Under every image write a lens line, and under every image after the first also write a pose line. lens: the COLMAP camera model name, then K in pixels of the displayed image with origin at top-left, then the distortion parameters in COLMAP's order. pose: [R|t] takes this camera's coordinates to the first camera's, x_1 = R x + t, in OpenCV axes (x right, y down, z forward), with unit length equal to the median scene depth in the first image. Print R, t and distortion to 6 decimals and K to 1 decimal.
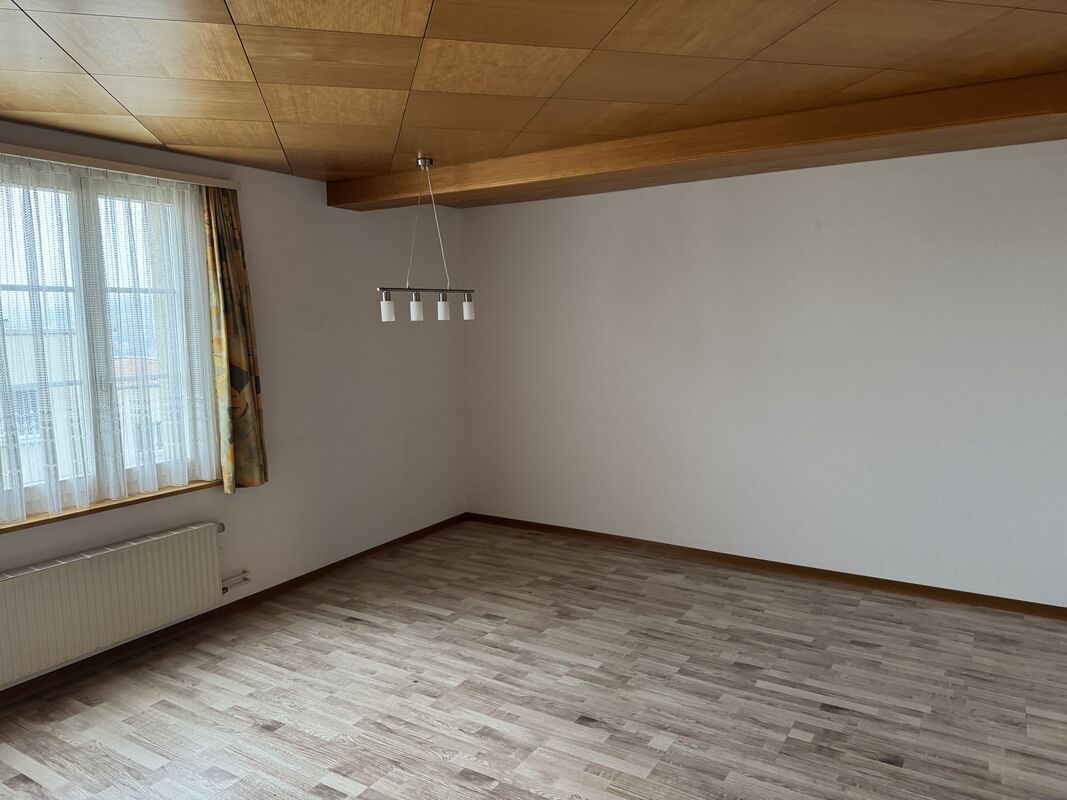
lens RADIAL K [[754.0, 0, 530.2], [0, 754.0, 395.5], [0, 0, 1]] dist [0.128343, -0.117157]
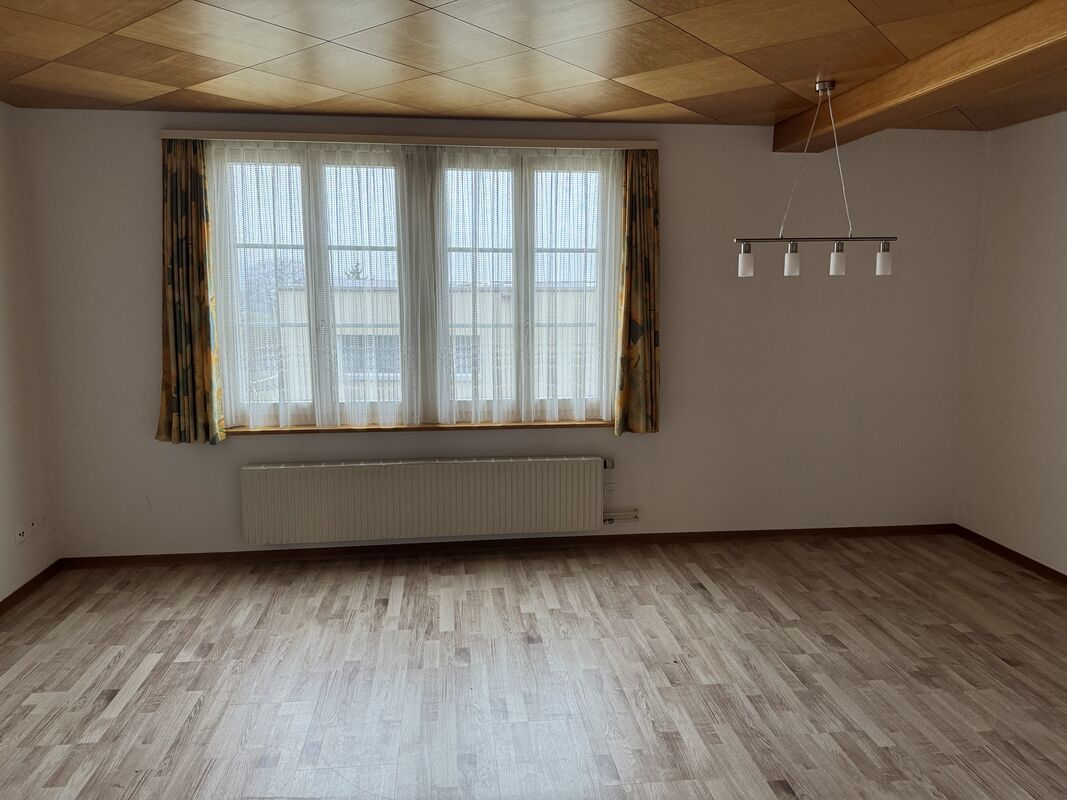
lens RADIAL K [[754.0, 0, 530.2], [0, 754.0, 395.5], [0, 0, 1]] dist [0.128343, -0.117157]
pose [[0.633646, 0.129806, -0.762655, 0.366076], [-0.090502, 0.991492, 0.093561, -0.020068], [0.768311, 0.009738, 0.640002, 0.229180]]
